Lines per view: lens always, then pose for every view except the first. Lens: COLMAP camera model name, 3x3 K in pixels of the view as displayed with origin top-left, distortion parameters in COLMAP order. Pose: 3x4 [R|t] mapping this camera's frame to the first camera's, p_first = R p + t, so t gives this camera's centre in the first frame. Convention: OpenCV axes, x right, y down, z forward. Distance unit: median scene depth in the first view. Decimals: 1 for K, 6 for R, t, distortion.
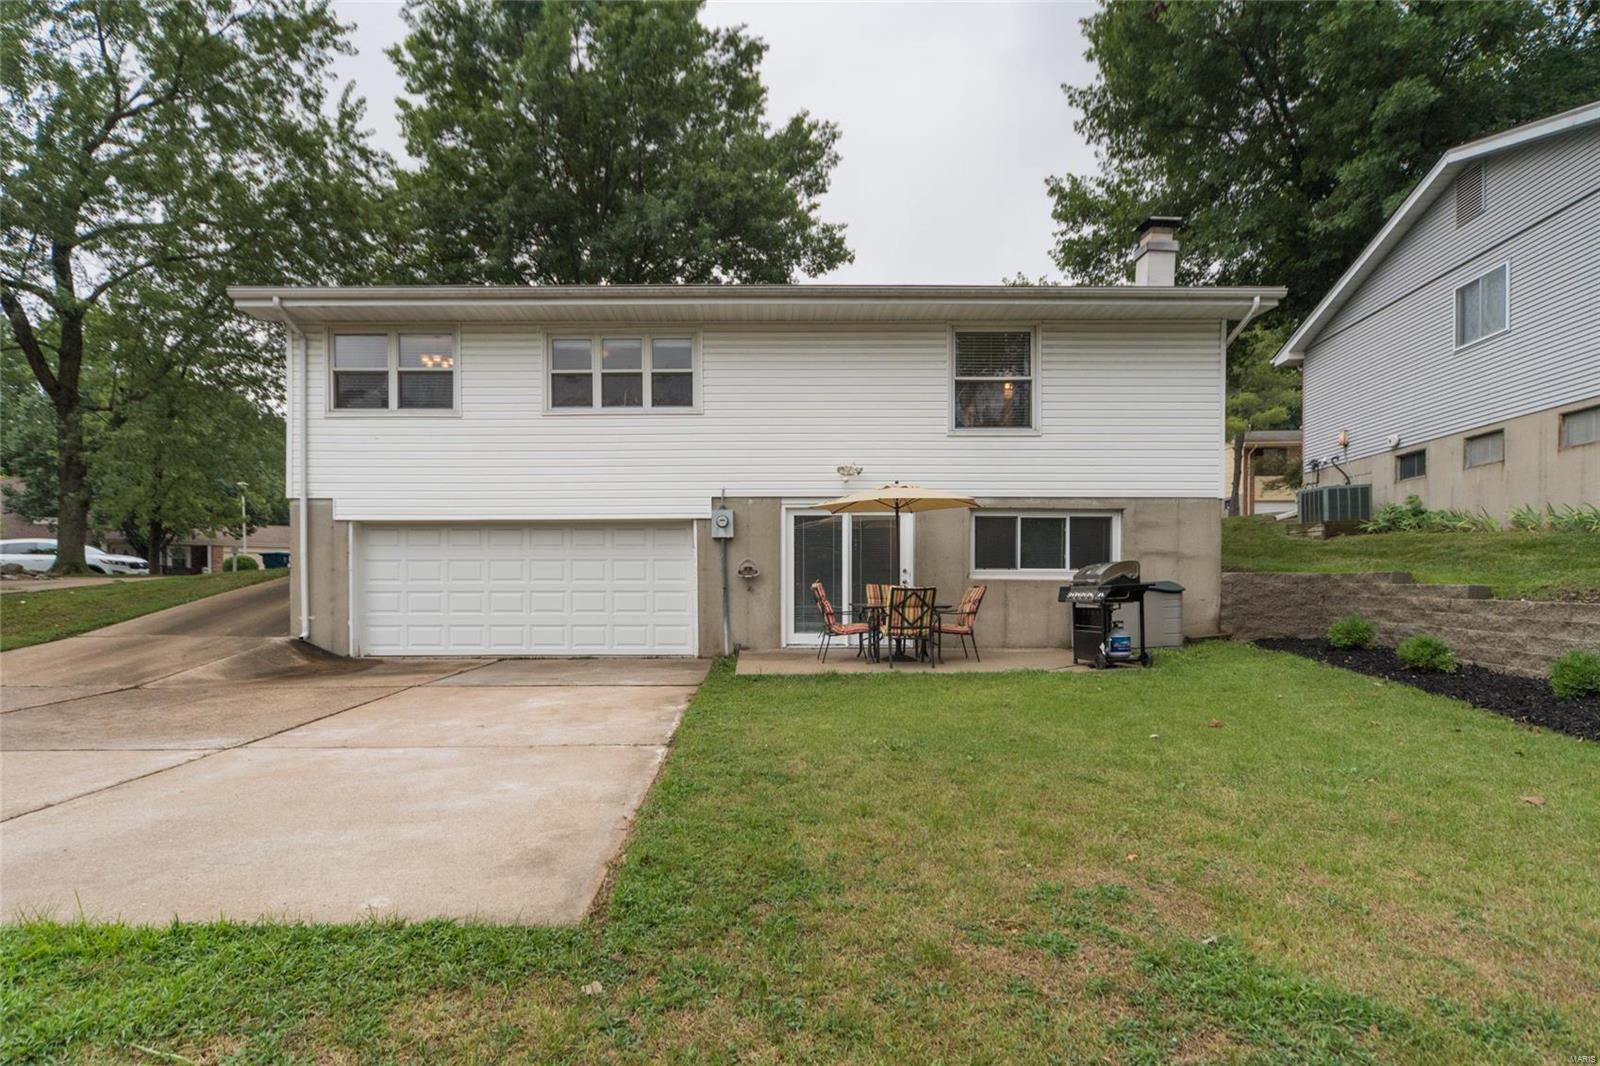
lens RADIAL K [[851.8, 0, 757.1], [0, 851.8, 591.8], [0, 0, 1]] dist [0.003901, 0.000973]
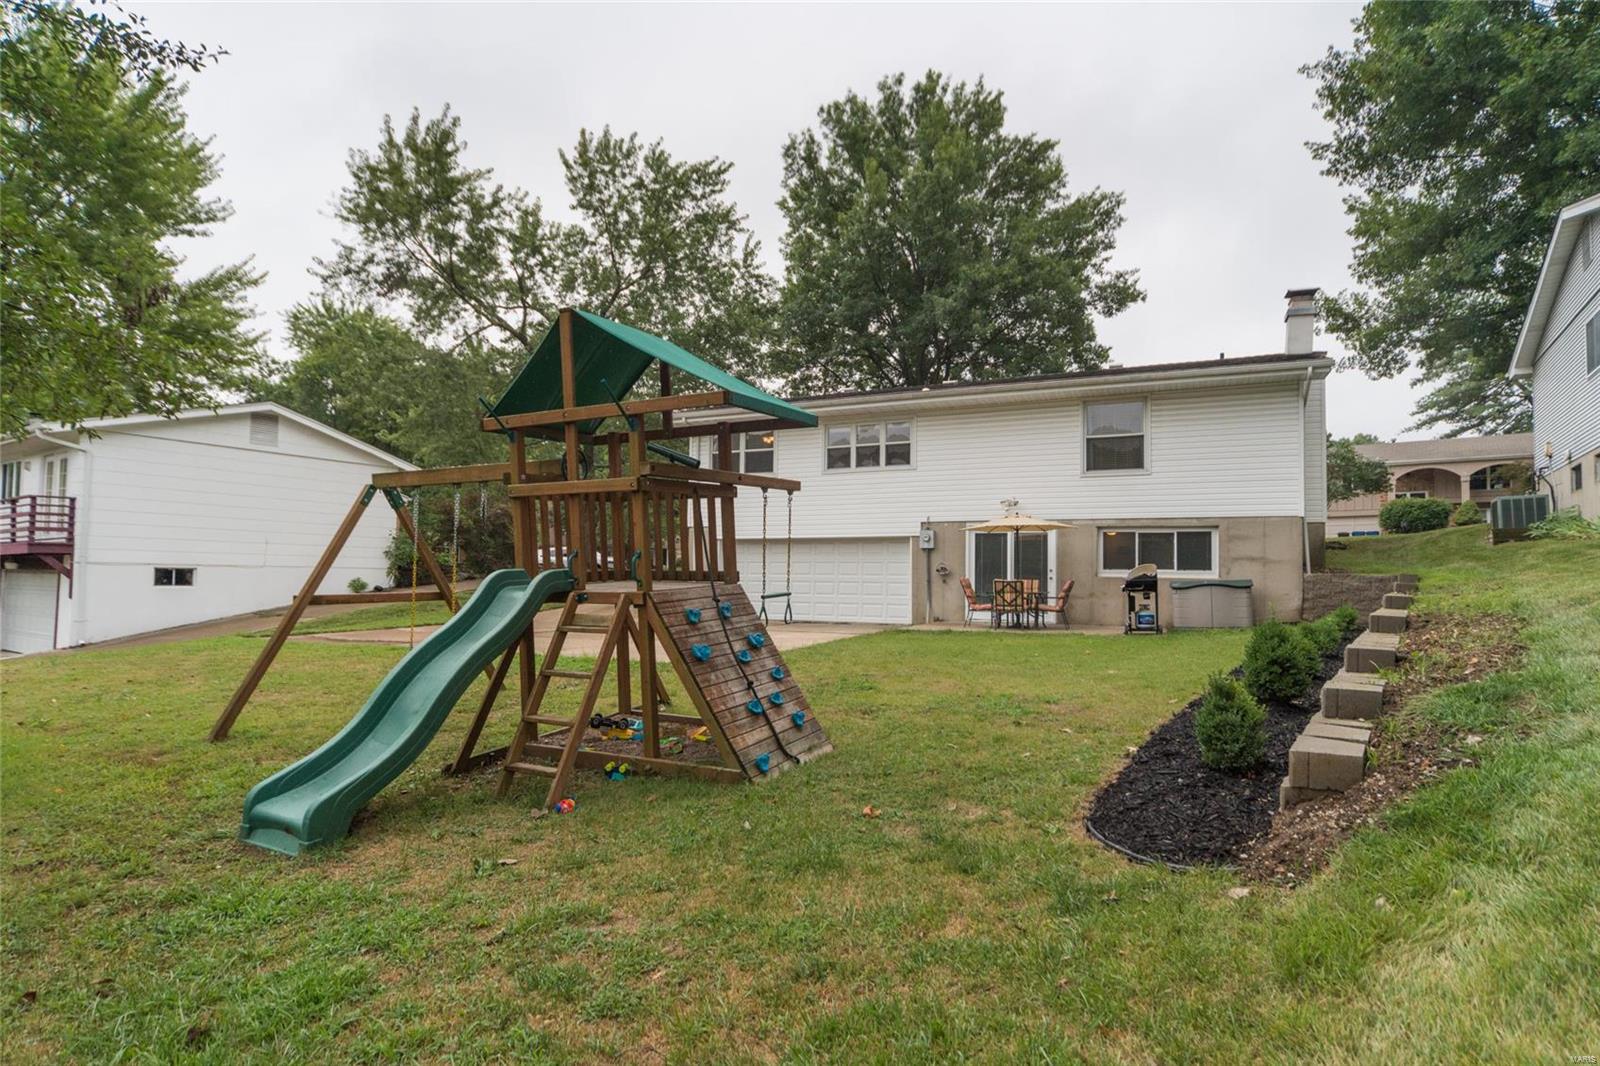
lens RADIAL K [[828.9, 0, 800.0], [0, 828.9, 533.0], [0, 0, 1]] dist [0.002451, -0.000488]
pose [[0.912877, -0.011575, -0.408070, 0.359961], [-0.016470, 0.997740, -0.065145, 0.010678], [0.407902, 0.066190, 0.910623, -0.461853]]
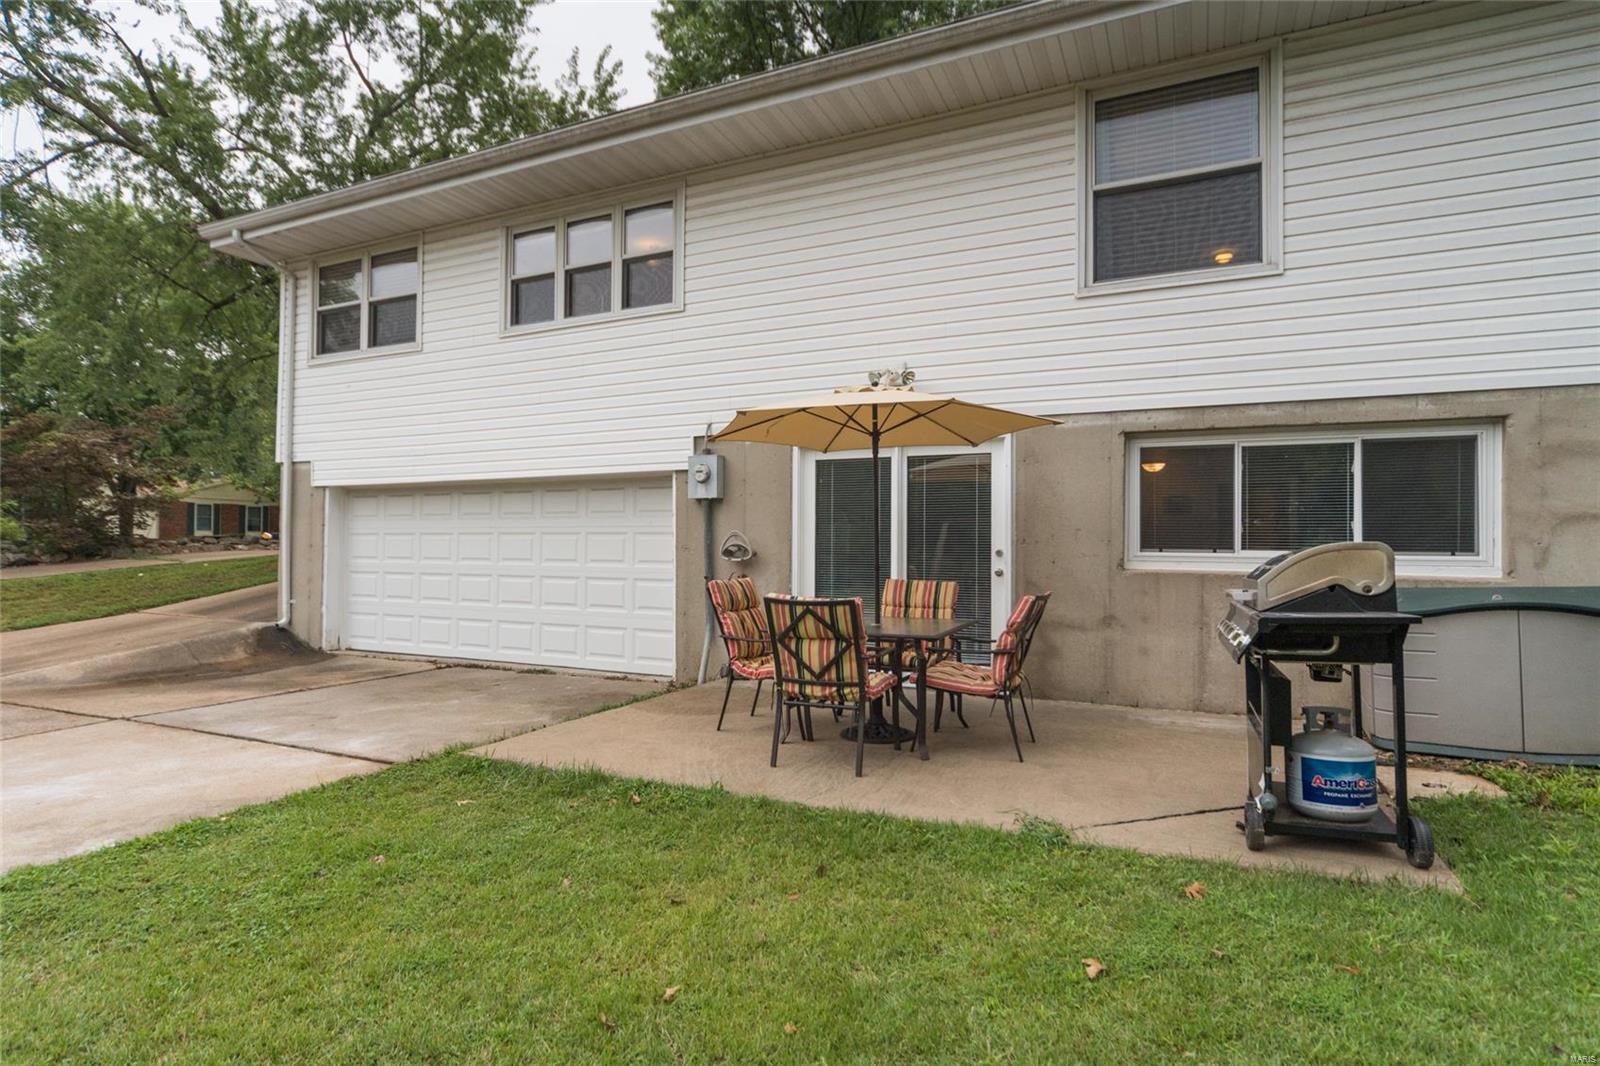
lens RADIAL K [[857.7, 0, 773.7], [0, 857.7, 526.4], [0, 0, 1]] dist [0.002752, 0.000811]
pose [[0.896956, -0.004355, -0.442097, 0.287640], [-0.011278, 0.999401, -0.032726, -0.022076], [0.441975, 0.034340, 0.896370, 0.442302]]
